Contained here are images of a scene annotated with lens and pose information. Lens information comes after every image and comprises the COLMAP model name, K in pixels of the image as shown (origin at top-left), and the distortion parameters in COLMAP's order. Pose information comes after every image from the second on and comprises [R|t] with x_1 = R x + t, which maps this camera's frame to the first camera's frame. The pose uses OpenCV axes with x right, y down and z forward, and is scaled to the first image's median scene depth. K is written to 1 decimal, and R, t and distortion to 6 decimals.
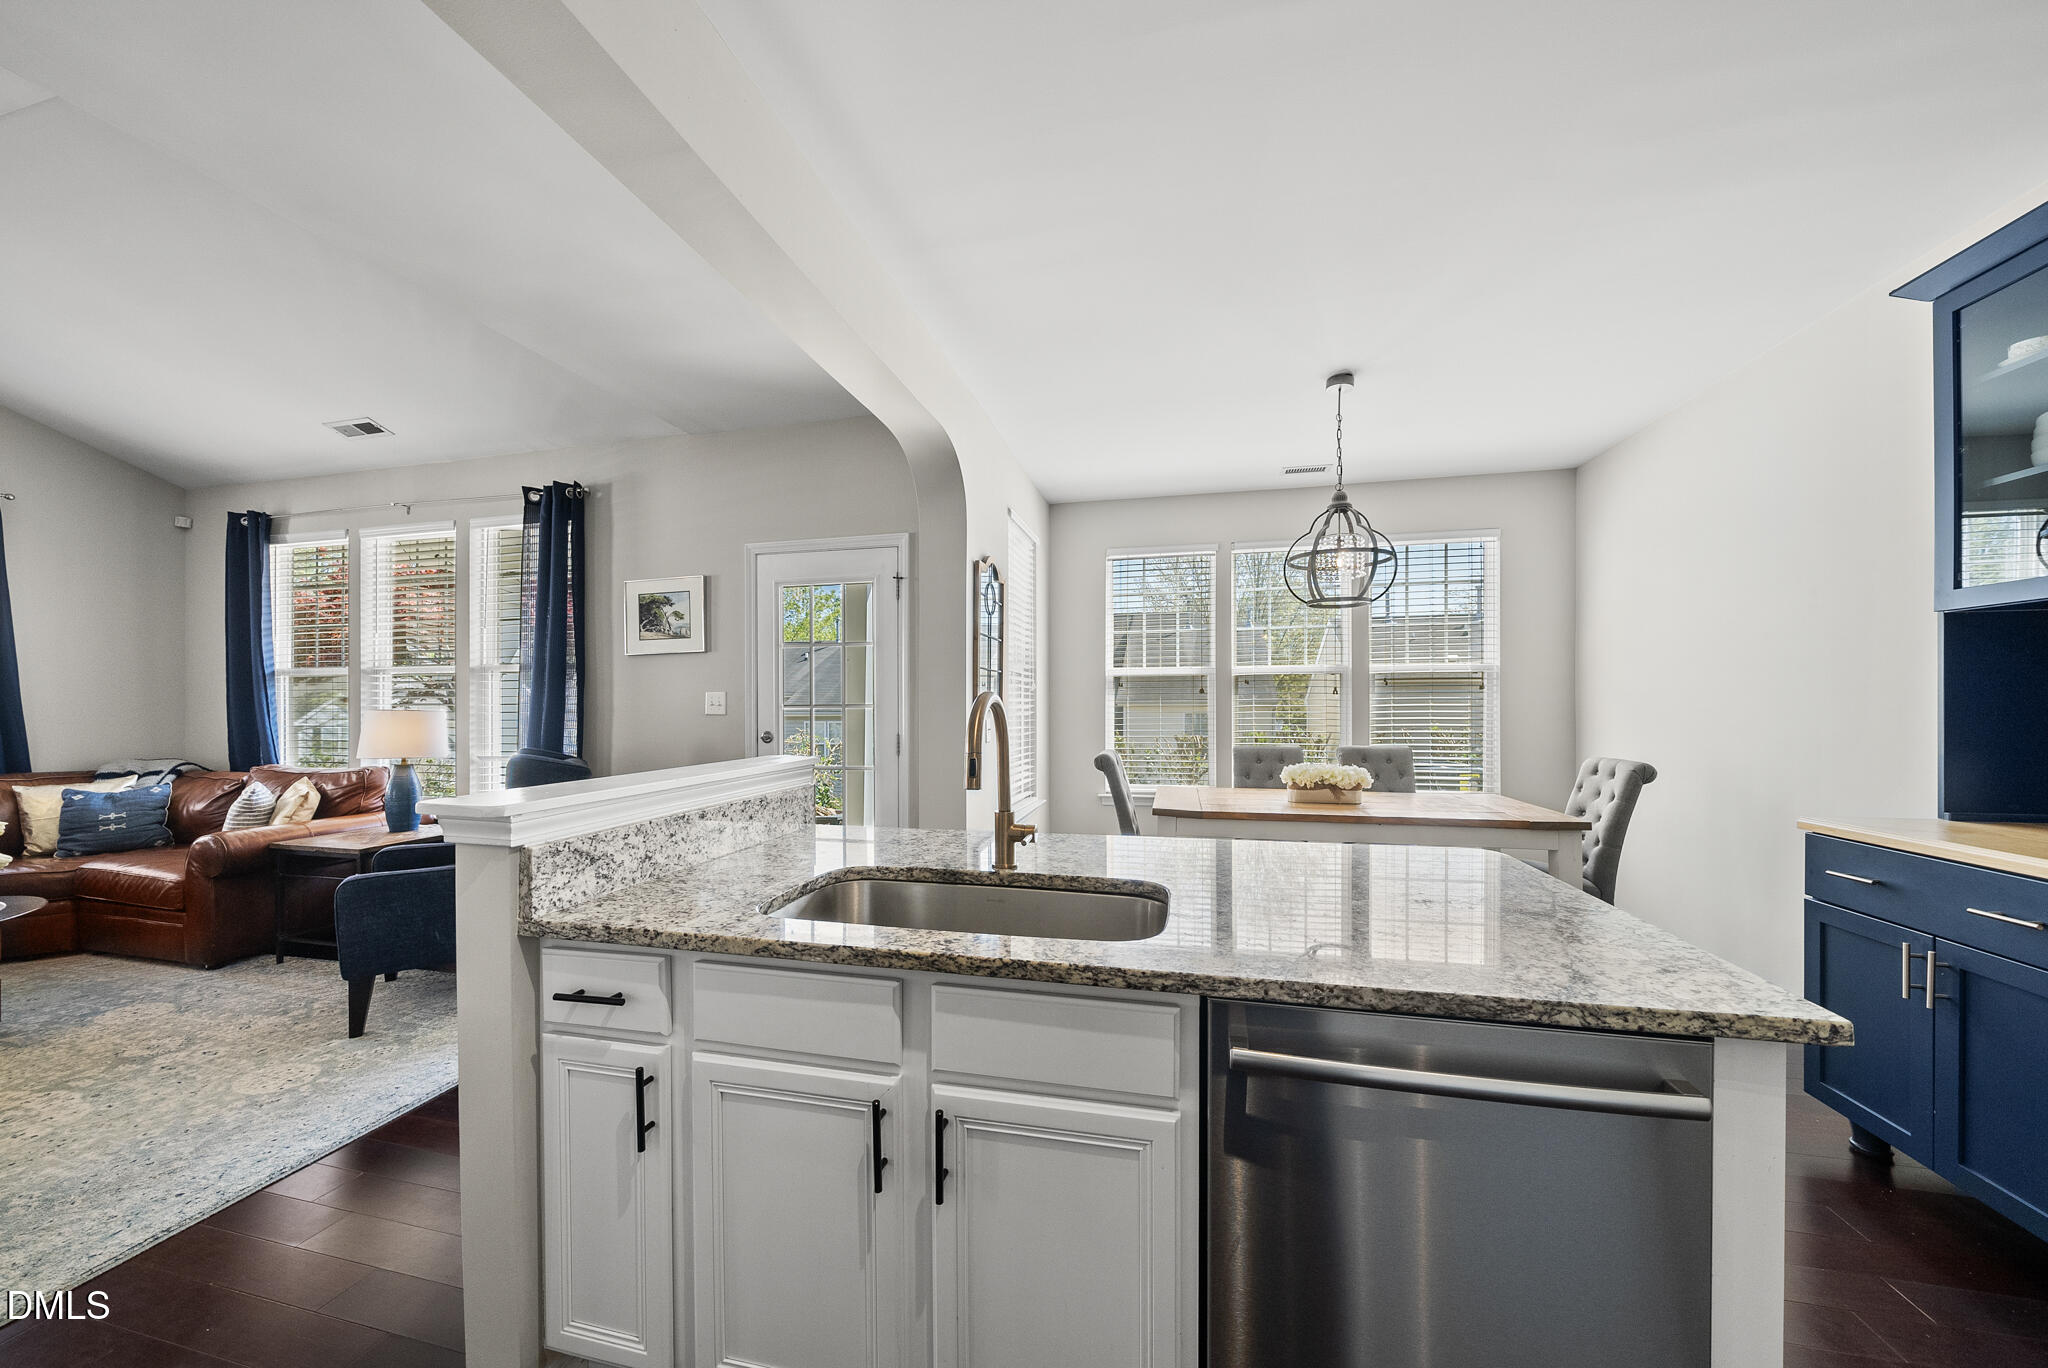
lens RADIAL K [[702.3, 0, 1002.8], [0, 702.3, 710.8], [0, 0, 1]] dist [-0.006770, 0.000473]
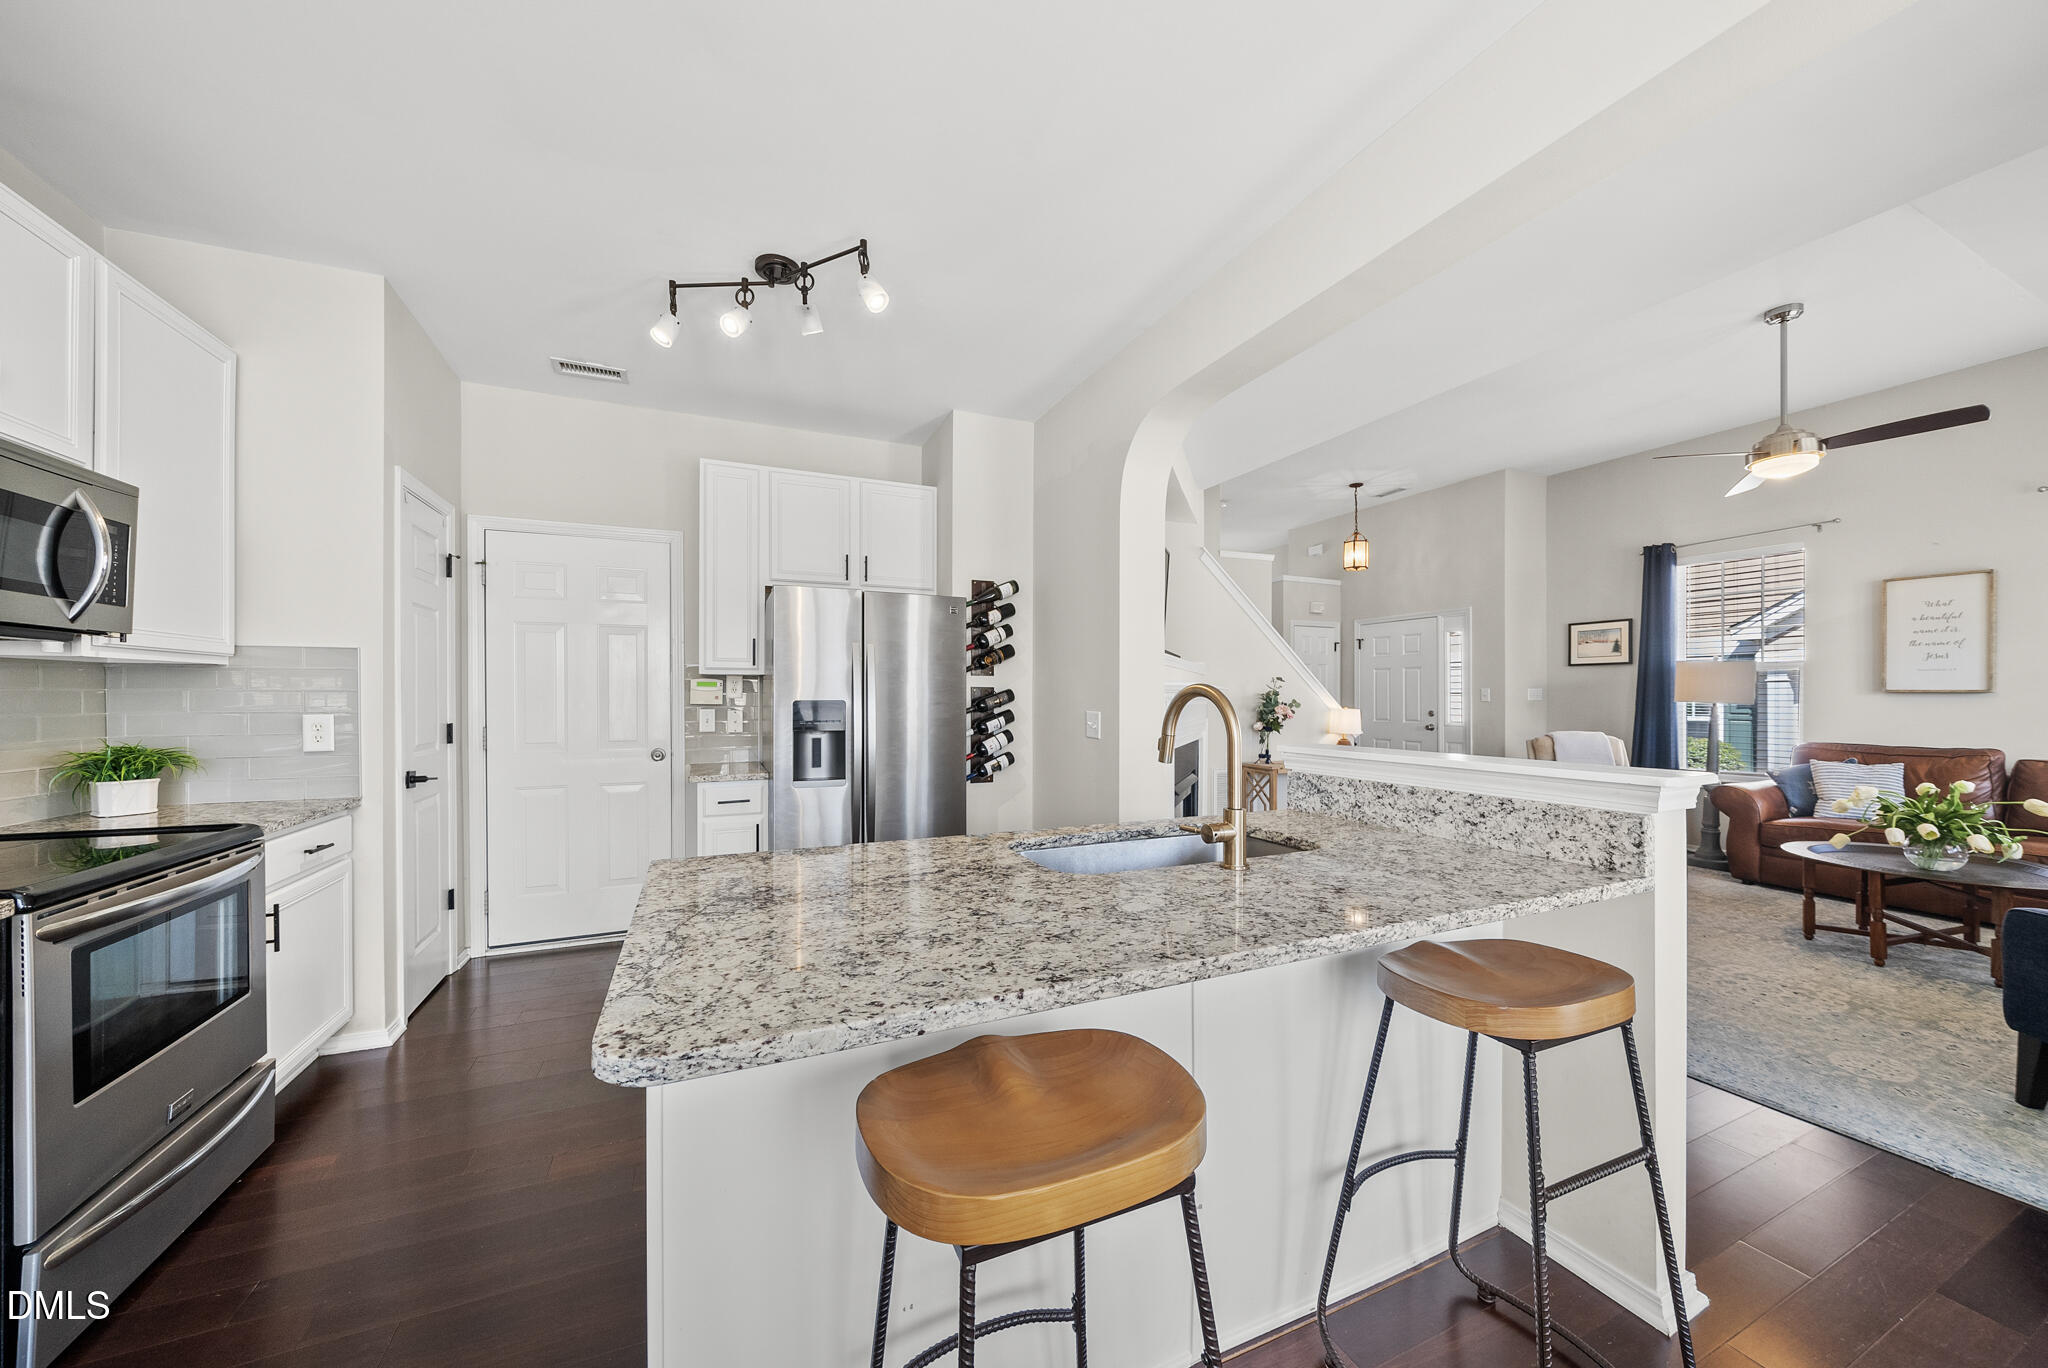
lens RADIAL K [[702.3, 0, 1021.7], [0, 702.3, 695.2], [0, 0, 1]] dist [-0.006770, 0.000473]
pose [[-0.801275, 0.000704, -0.598296, 0.745088], [-0.000195, 0.999999, 0.001438, -0.009482], [0.598297, 0.001269, -0.801274, 1.491463]]
